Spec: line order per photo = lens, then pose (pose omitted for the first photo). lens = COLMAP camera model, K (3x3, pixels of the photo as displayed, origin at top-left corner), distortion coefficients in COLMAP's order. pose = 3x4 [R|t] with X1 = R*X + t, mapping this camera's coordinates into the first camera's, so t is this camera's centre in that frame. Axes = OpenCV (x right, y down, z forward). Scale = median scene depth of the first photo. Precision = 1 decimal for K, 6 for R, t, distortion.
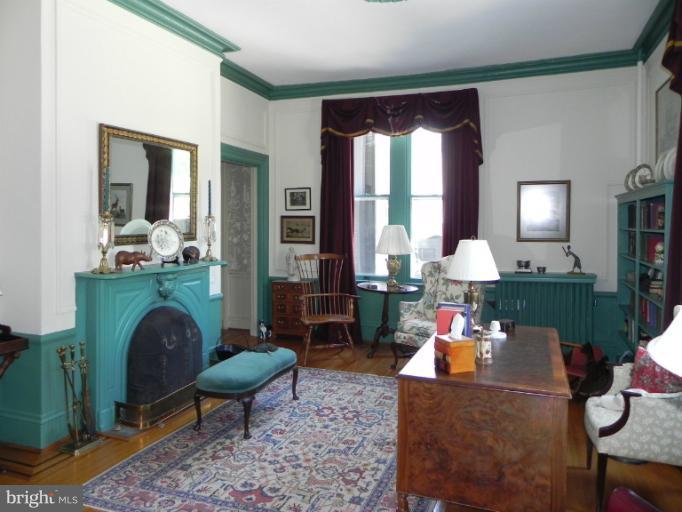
lens RADIAL K [[514.7, 0, 341.0], [0, 514.7, 256.0], [0, 0, 1]] dist [0.002056, 0.001970]
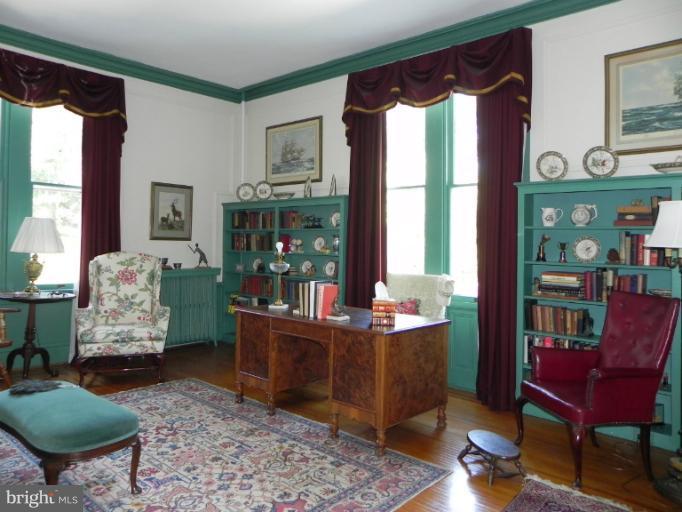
lens RADIAL K [[500.4, 0, 338.7], [0, 500.4, 260.5], [0, 0, 1]] dist [-0.038720, 0.000712]
pose [[0.356700, -0.022865, 0.933939, -0.733338], [0.043933, 0.999005, 0.007679, 0.035126], [-0.933186, 0.038292, 0.357349, 0.484310]]
